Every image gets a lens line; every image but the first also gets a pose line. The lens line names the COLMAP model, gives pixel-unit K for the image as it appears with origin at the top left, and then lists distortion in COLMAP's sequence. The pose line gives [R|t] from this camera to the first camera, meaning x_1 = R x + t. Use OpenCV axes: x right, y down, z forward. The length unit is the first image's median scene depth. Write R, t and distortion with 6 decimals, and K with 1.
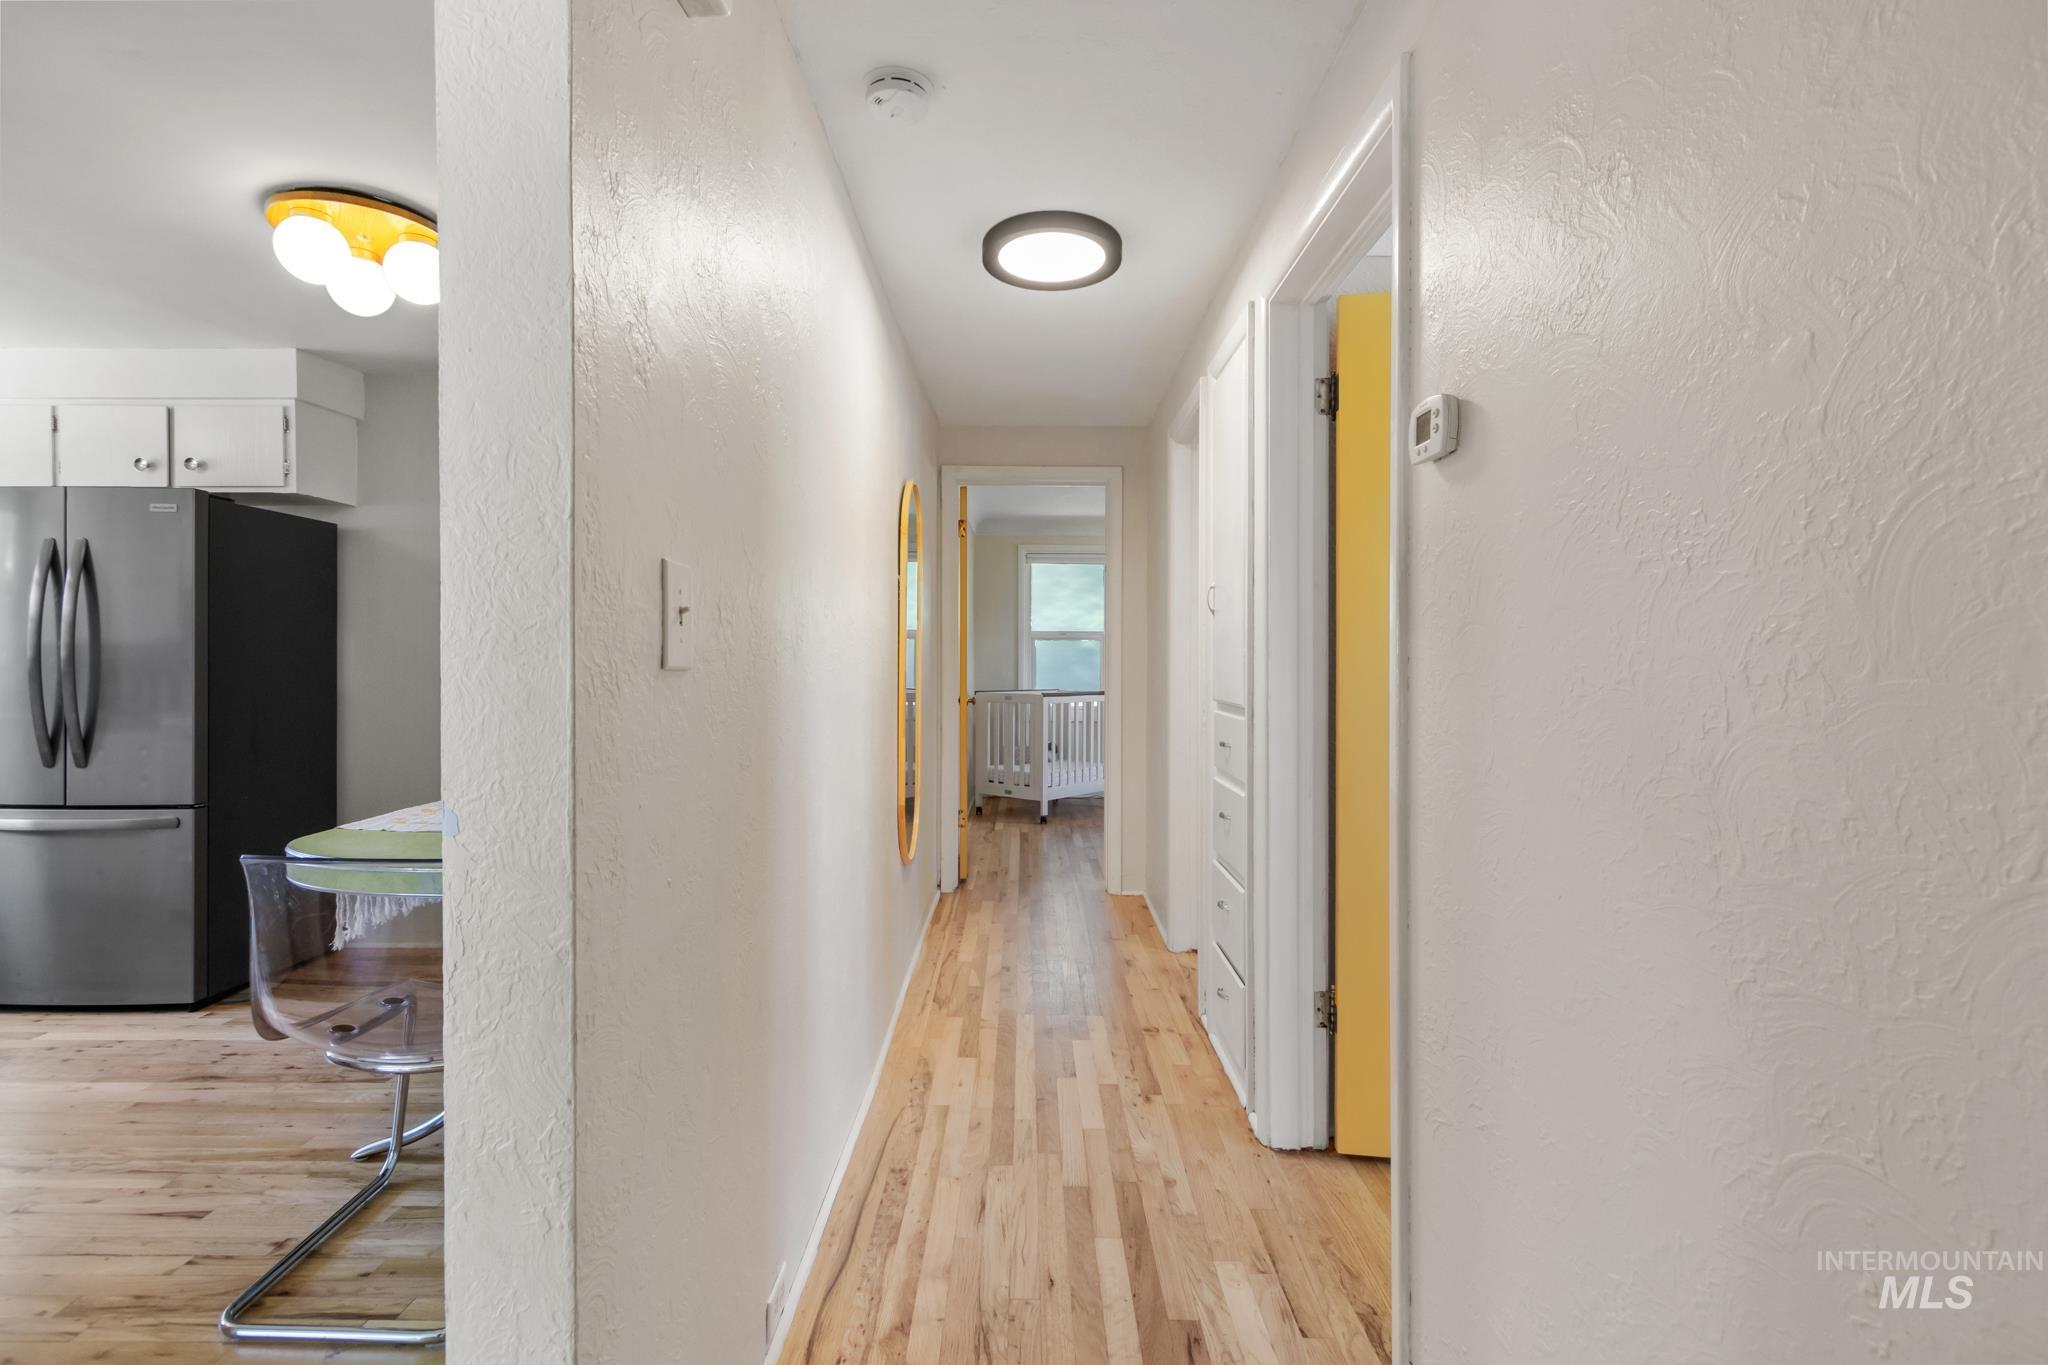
lens RADIAL K [[949.8, 0, 1024.7], [0, 949.8, 663.5], [0, 0, 1]] dist [0.007561, -0.000027]
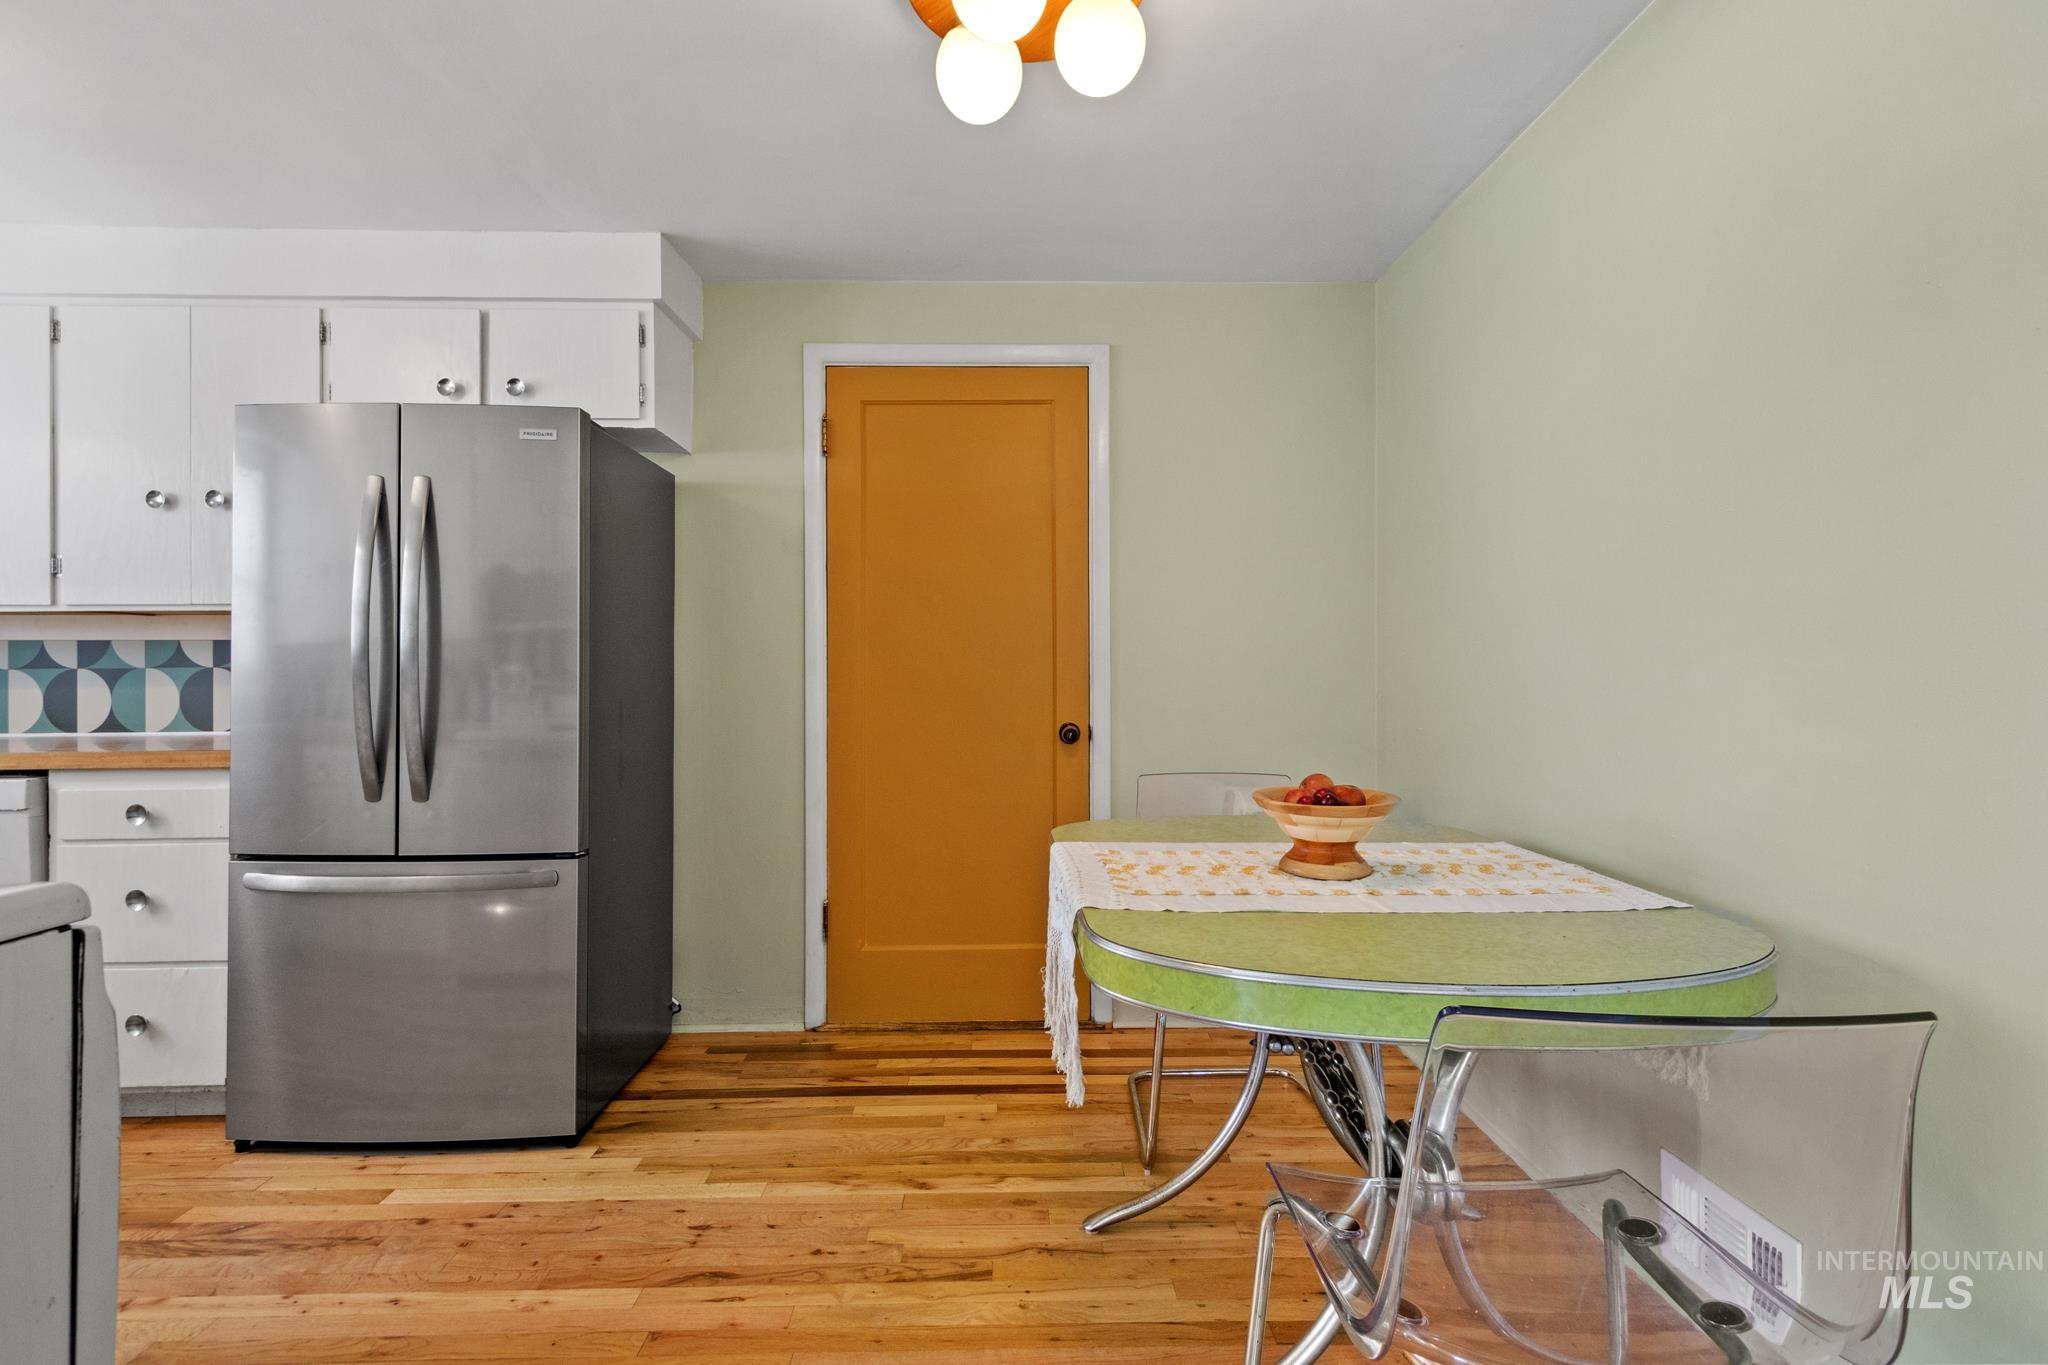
lens RADIAL K [[949.8, 0, 1024.7], [0, 949.8, 663.5], [0, 0, 1]] dist [0.007561, -0.000027]
pose [[0.999411, -0.004187, 0.034049, -0.562593], [0.004719, 0.999868, -0.015536, 0.020182], [-0.033979, 0.015688, 0.999299, 0.282519]]
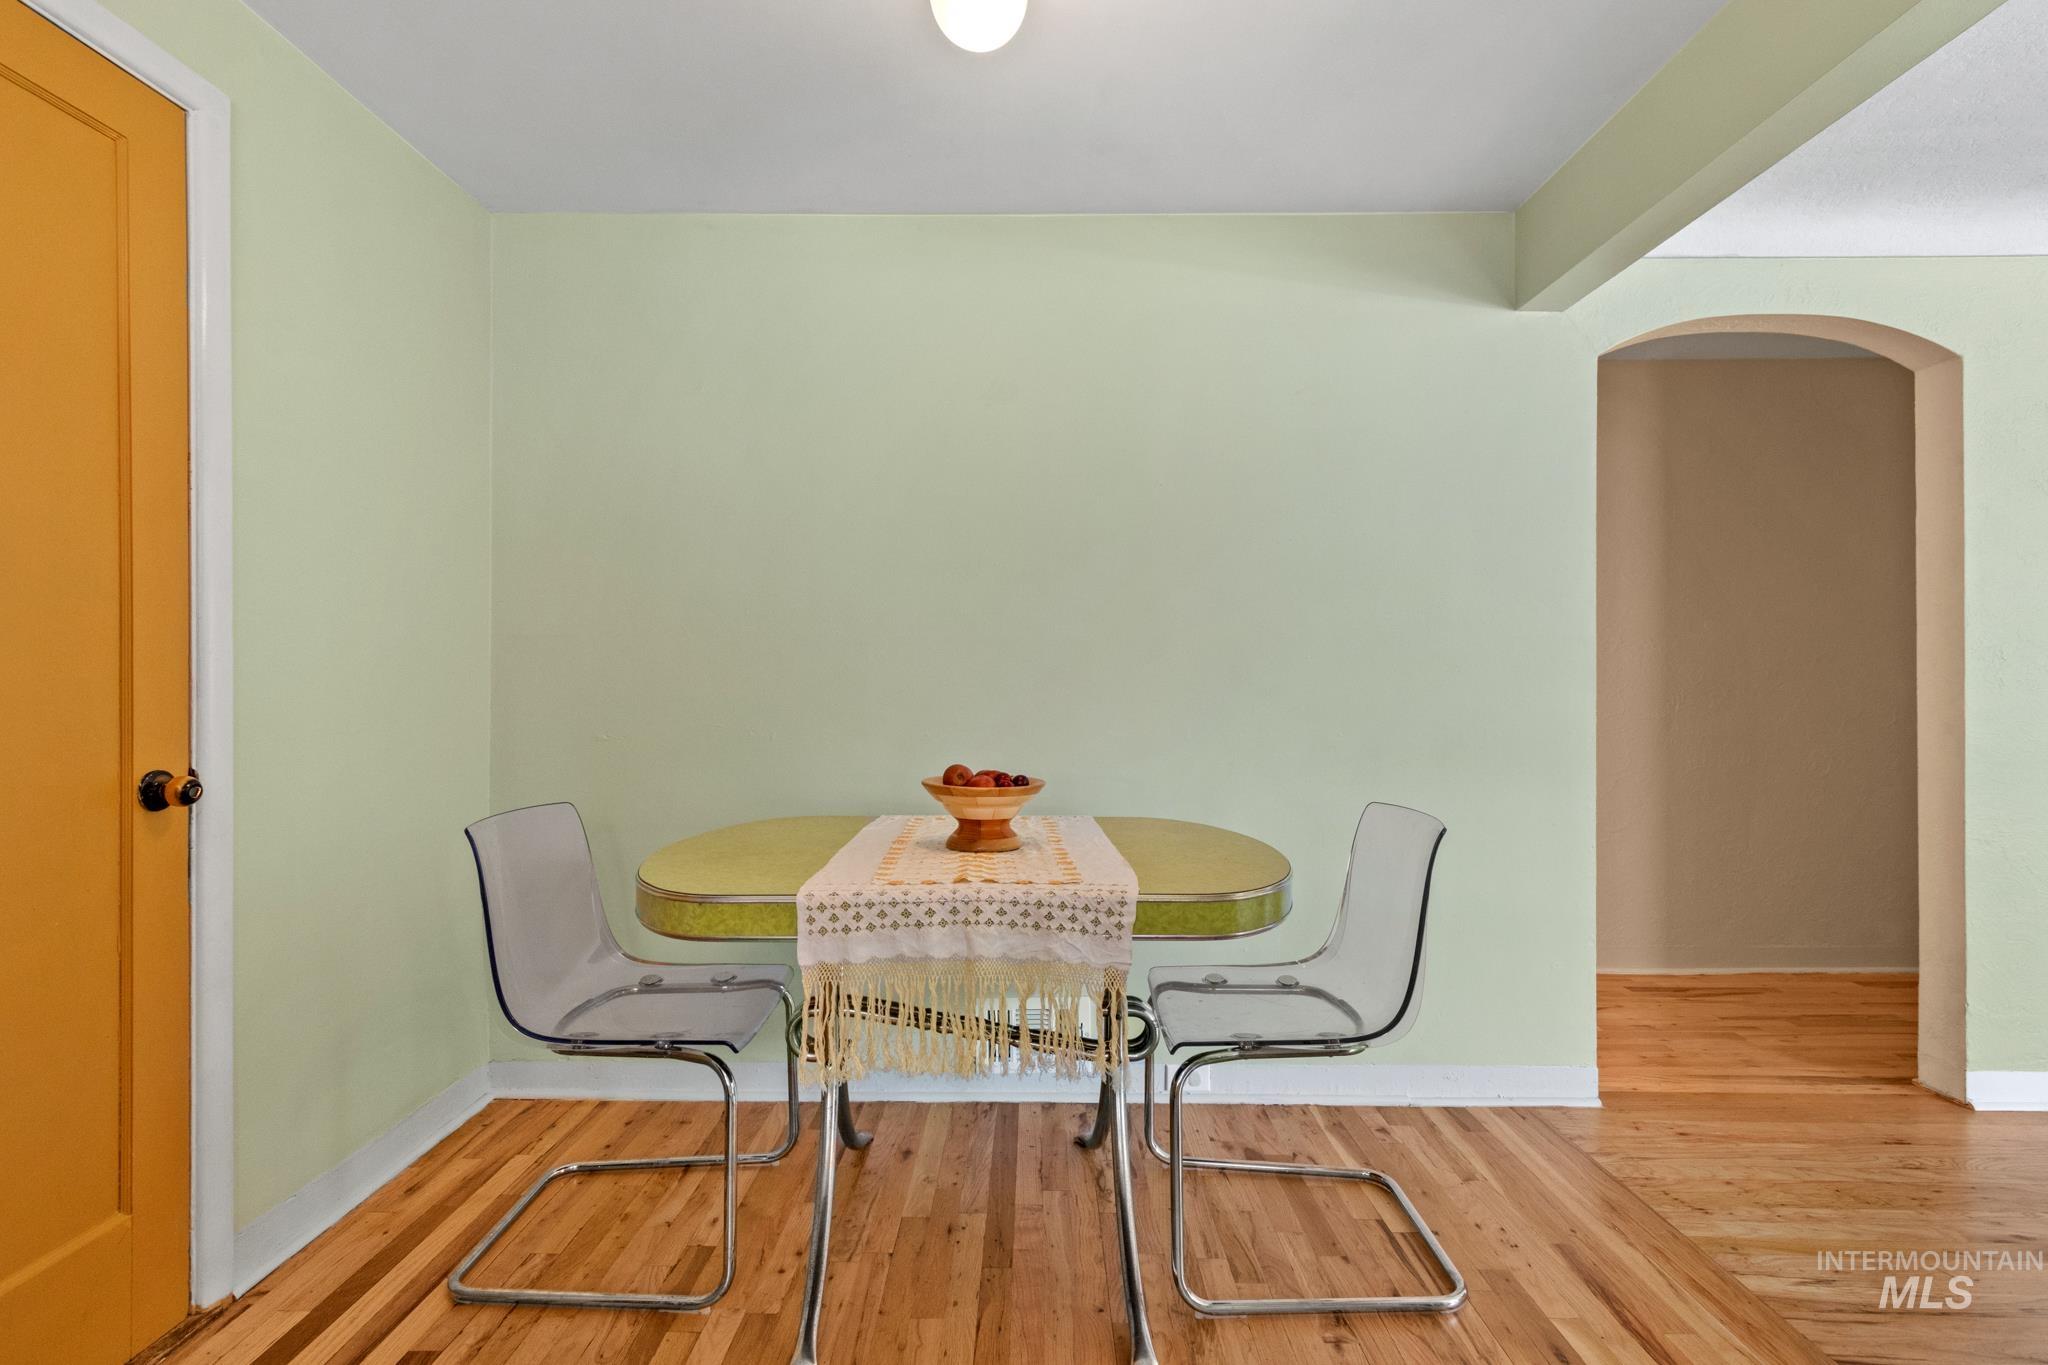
lens RADIAL K [[943.7, 0, 1024.0], [0, 943.7, 682.5], [0, 0, 1]] dist [0.020832, 0.000161]
pose [[0.007738, 0.005923, 0.999953, -0.990695], [0.001044, 0.999982, -0.005931, 0.021773], [-0.999970, 0.001090, 0.007732, 0.775090]]
